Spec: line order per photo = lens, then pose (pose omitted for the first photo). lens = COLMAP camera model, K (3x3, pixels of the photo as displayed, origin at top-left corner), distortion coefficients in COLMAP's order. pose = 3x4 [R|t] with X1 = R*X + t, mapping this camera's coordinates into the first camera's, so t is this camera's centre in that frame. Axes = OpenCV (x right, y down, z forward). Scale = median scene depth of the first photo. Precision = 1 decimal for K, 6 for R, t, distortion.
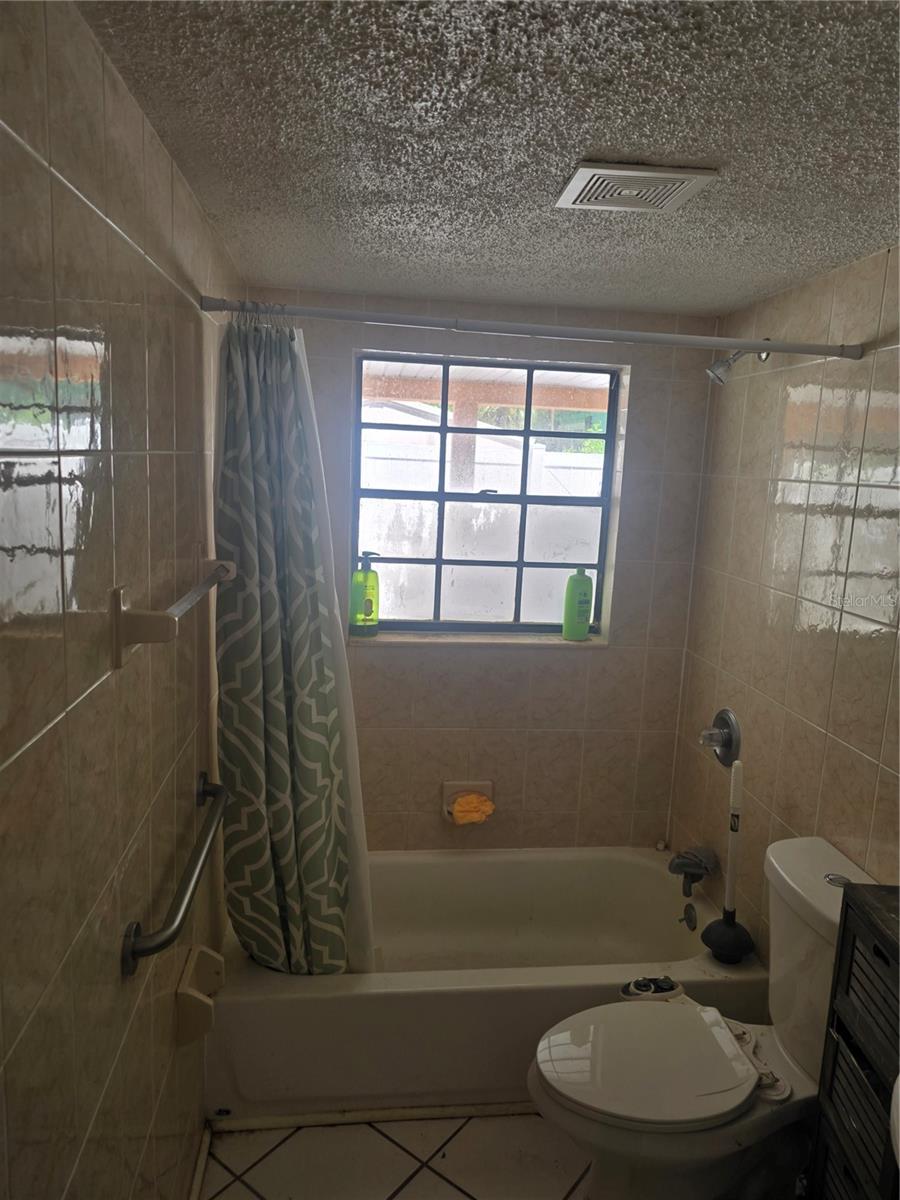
lens RADIAL K [[819.9, 0, 447.2], [0, 819.9, 596.6], [0, 0, 1]] dist [0.066112, -0.062201]
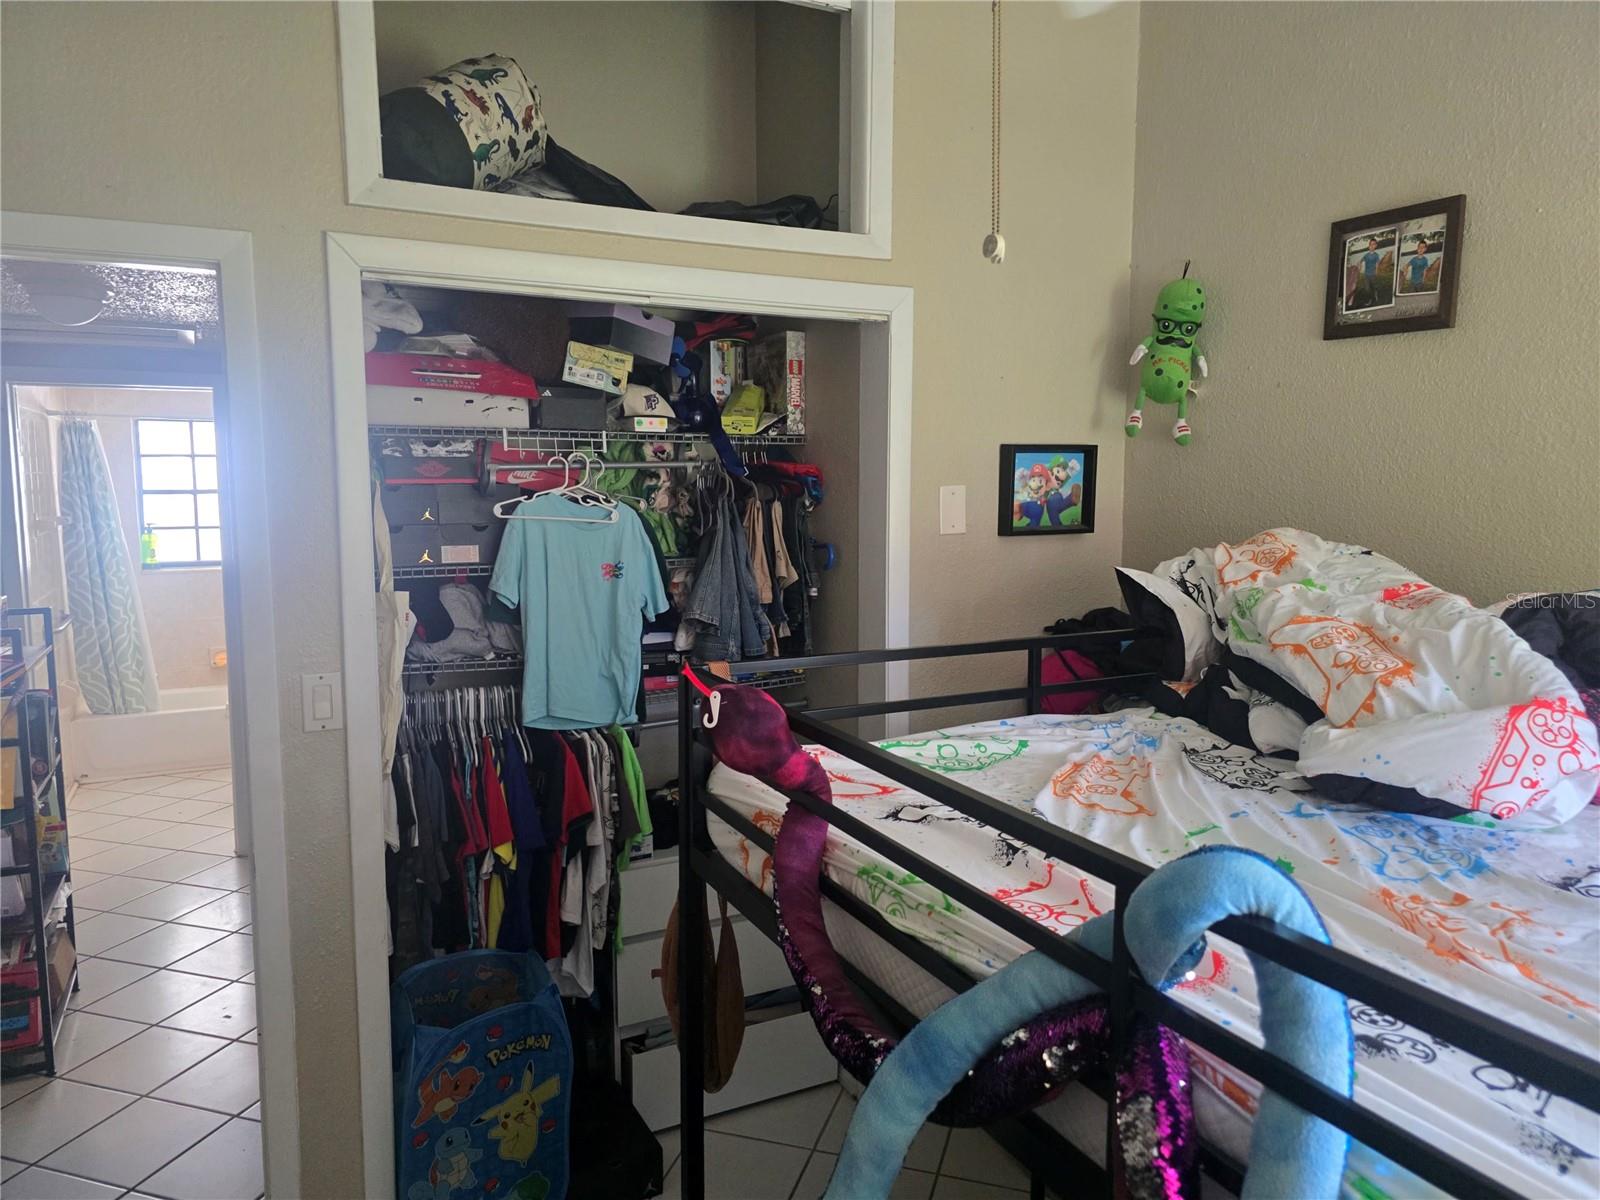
lens RADIAL K [[1093.2, 0, 805.6], [0, 1093.2, 602.1], [0, 0, 1]] dist [0.066112, -0.062201]
pose [[0.931106, -0.081591, 0.355506, 0.521514], [0.095863, 0.995136, -0.022684, 0.445418], [-0.351926, 0.055201, 0.934399, -2.559151]]
